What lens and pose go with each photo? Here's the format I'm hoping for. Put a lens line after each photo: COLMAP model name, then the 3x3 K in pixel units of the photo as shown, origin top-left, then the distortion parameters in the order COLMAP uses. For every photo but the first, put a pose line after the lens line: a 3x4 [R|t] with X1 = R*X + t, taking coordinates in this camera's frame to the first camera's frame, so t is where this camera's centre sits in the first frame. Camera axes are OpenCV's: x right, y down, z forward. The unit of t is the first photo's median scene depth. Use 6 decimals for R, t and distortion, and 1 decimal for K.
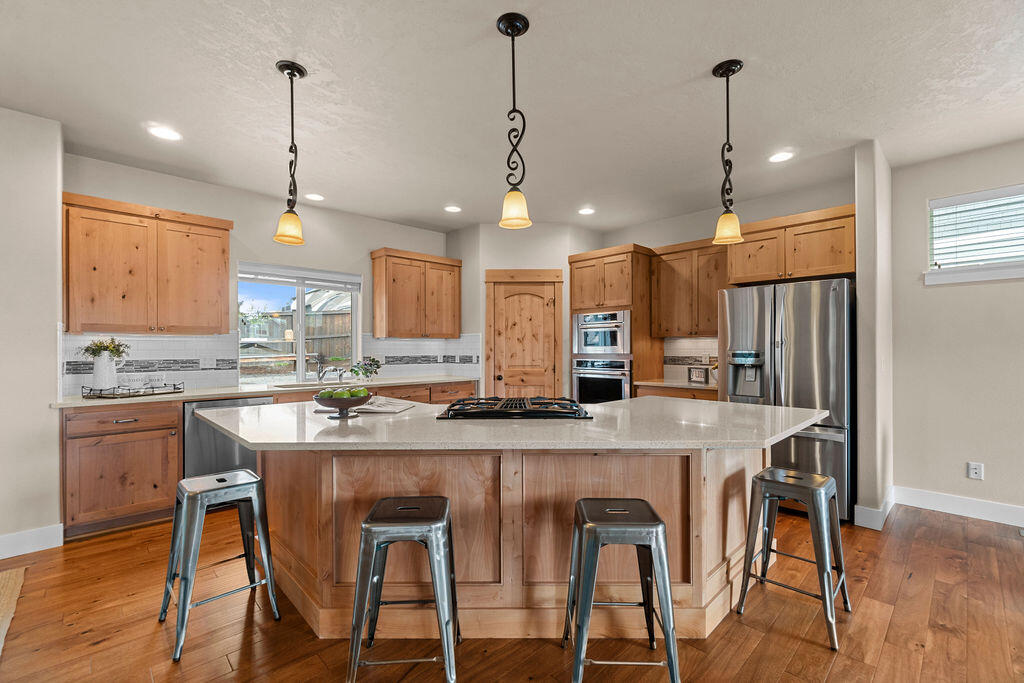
lens RADIAL K [[445.5, 0, 512.0], [0, 445.5, 341.5], [0, 0, 1]] dist [-0.000771, -0.000082]
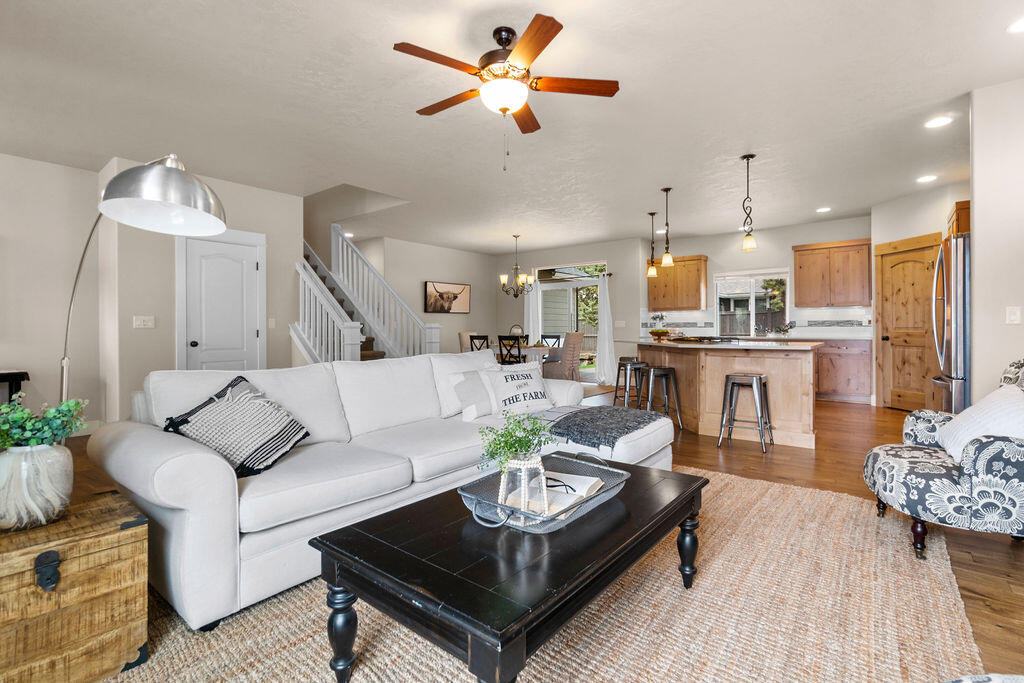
lens RADIAL K [[478.5, 0, 512.0], [0, 478.5, 341.5], [0, 0, 1]] dist [0.000653, 0.000173]
pose [[0.123068, 0.028913, -0.991977, 1.069806], [0.021292, 0.999268, 0.031767, 0.030216], [0.992170, -0.025031, 0.122363, -0.100088]]
